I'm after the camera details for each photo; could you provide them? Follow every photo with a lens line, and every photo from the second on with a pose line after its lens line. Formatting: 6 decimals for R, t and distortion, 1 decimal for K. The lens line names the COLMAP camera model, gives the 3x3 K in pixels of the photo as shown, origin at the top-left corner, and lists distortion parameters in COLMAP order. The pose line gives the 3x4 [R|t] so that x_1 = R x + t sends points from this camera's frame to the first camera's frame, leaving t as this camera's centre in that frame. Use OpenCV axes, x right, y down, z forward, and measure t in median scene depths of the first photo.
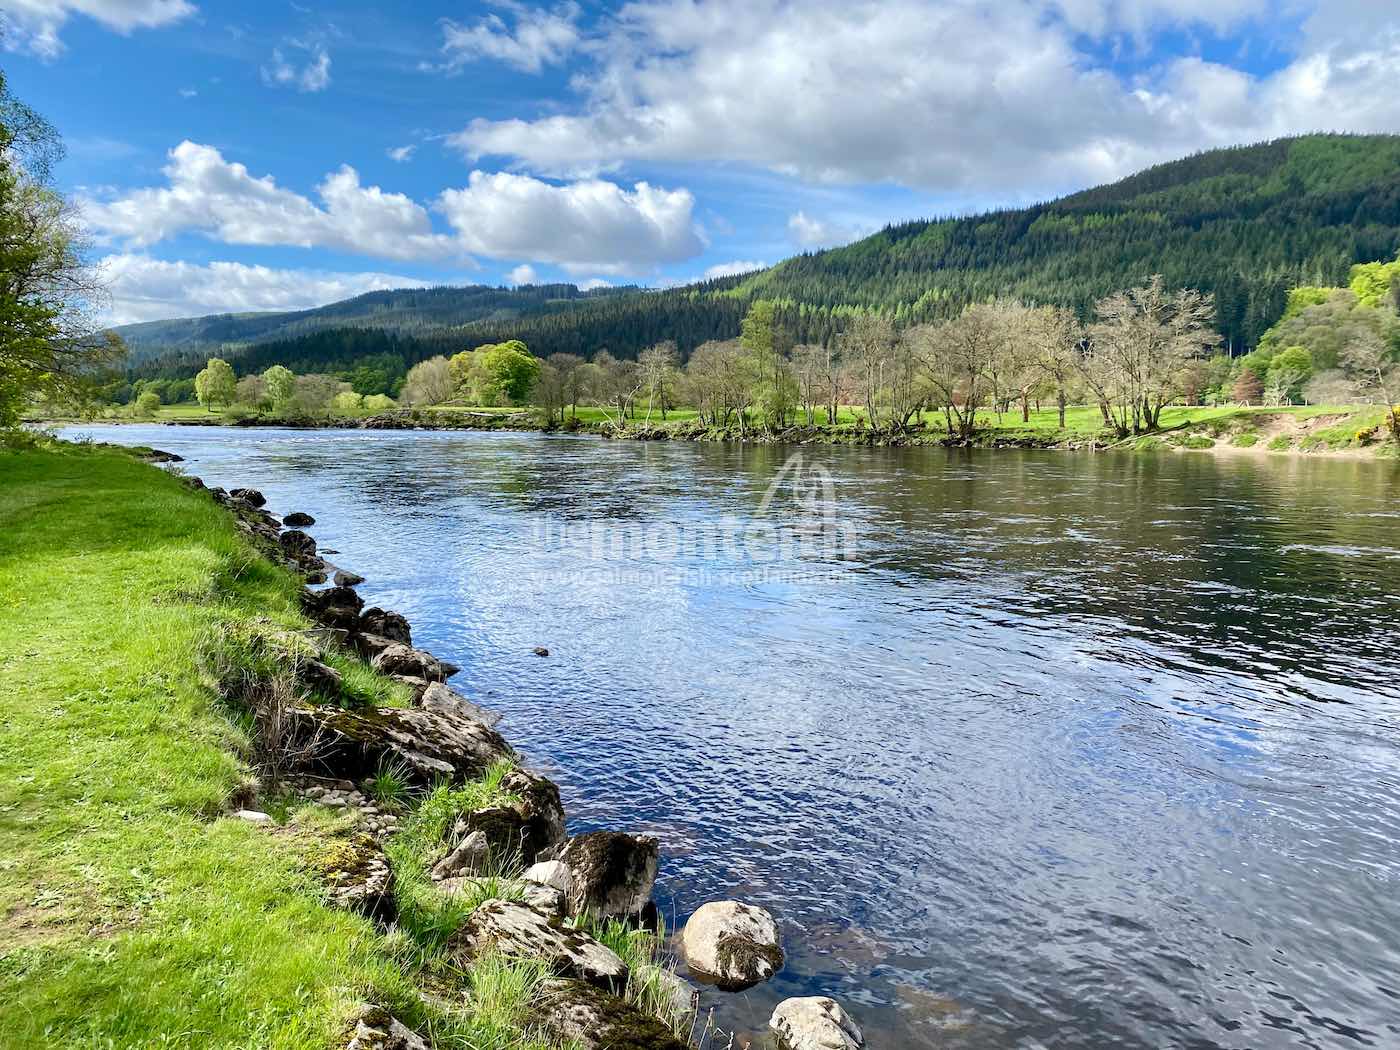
lens RADIAL K [[1104.4, 0, 706.6], [0, 1104.4, 555.9], [0, 0, 1]] dist [0.004888, 0.011681]
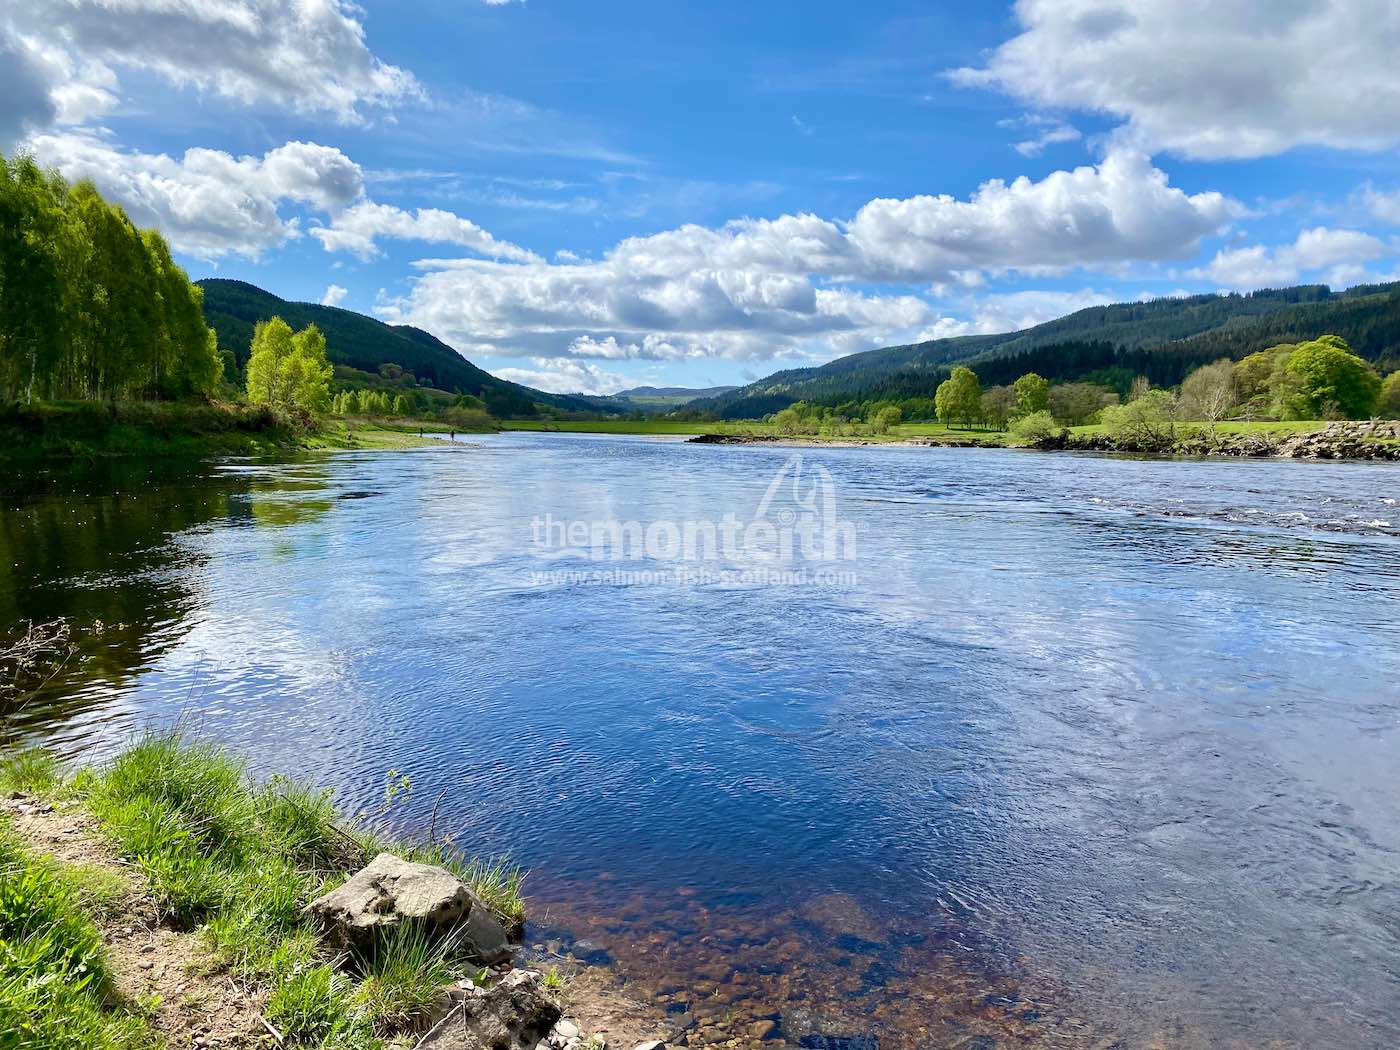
lens RADIAL K [[1055.2, 0, 696.0], [0, 1055.2, 559.5], [0, 0, 1]] dist [0.006204, -0.001092]
pose [[0.812264, 0.072053, -0.578823, -0.103168], [-0.077652, 0.996866, 0.015122, -0.022701], [0.578099, 0.032663, 0.815313, 0.183904]]
